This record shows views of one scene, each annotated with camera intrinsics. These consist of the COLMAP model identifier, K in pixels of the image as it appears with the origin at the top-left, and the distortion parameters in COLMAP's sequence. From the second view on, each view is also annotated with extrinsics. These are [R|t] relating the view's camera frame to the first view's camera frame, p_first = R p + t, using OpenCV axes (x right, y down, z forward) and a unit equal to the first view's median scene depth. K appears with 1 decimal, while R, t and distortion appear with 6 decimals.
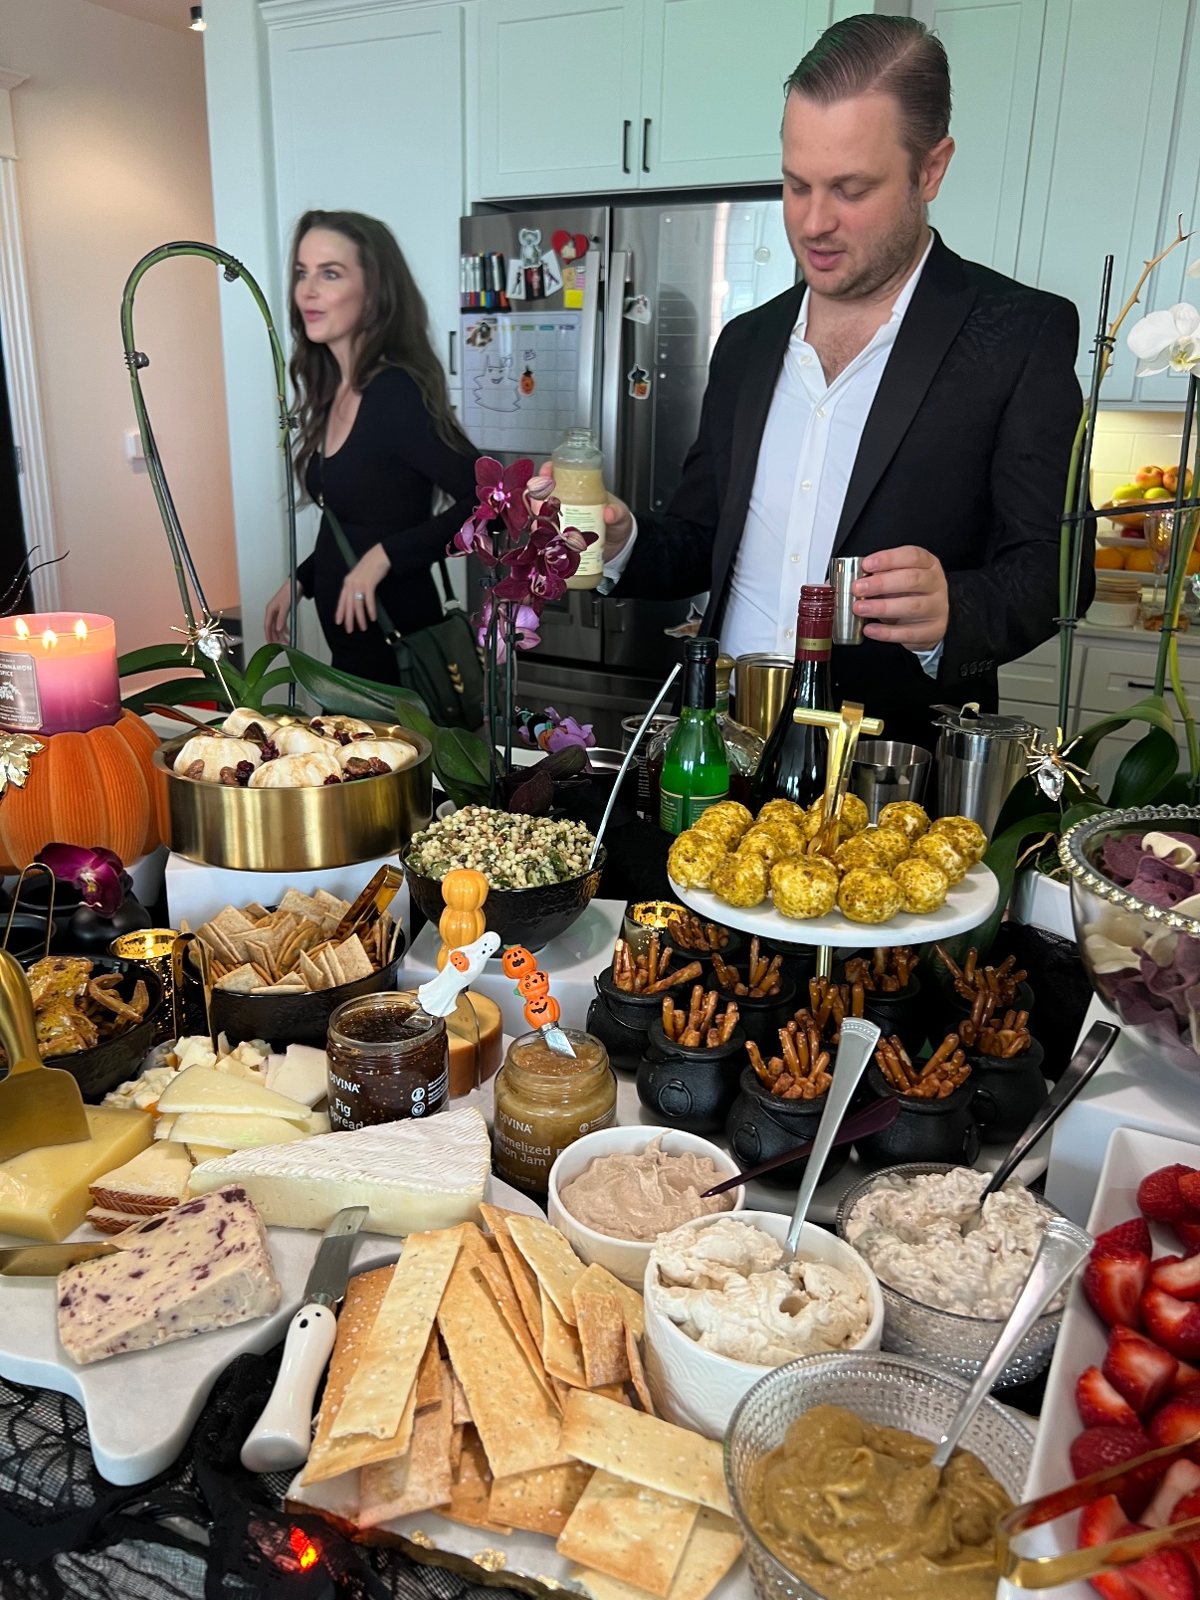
lens RADIAL K [[1220.1, 0, 597.9], [0, 1220.1, 781.0], [0, 0, 1]] dist [0.007174, -0.001572]
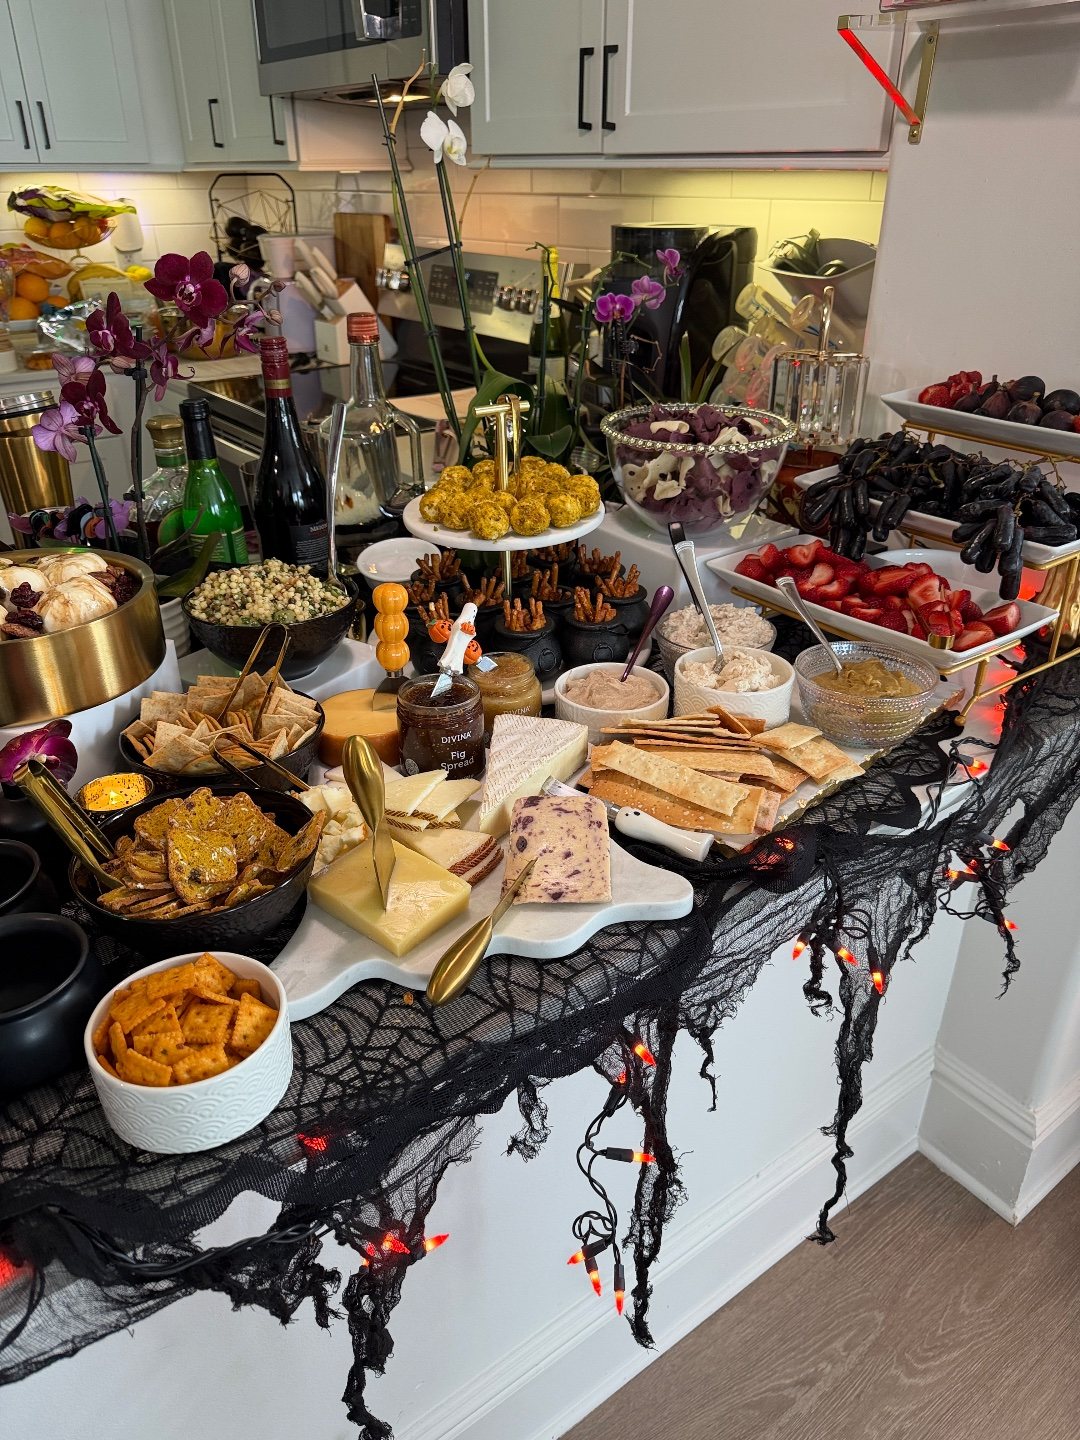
lens RADIAL K [[1026.3, 0, 566.1], [0, 1026.3, 713.0], [0, 0, 1]] dist [0.035017, -0.002938]
pose [[0.427301, -0.444913, 0.787062, -0.782623], [0.272829, 0.893409, 0.356909, -0.118545], [-0.861962, 0.062226, 0.503140, 0.223772]]
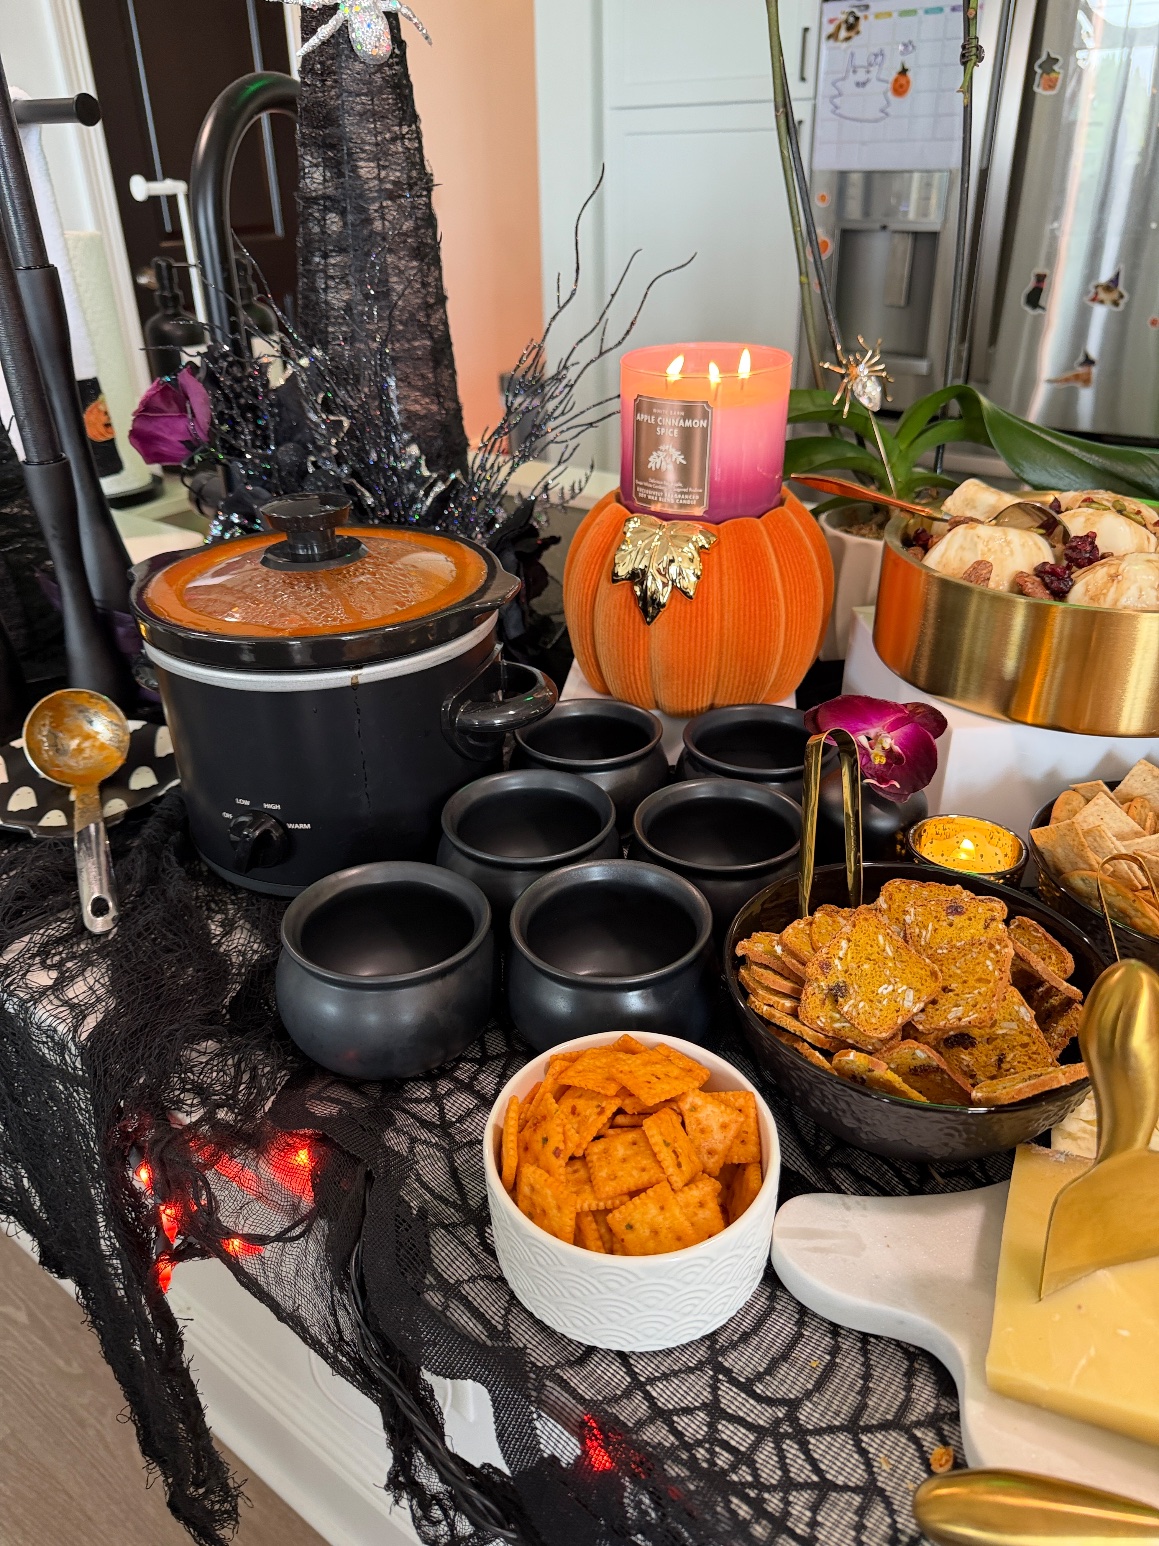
lens RADIAL K [[1114.6, 0, 550.2], [0, 1114.6, 773.4], [0, 0, 1]] dist [-0.001999, -0.028024]
pose [[0.982431, 0.039899, -0.182310, -0.442424], [-0.001951, 0.979021, 0.203749, -0.027295], [0.186615, -0.199813, 0.961899, 0.341996]]
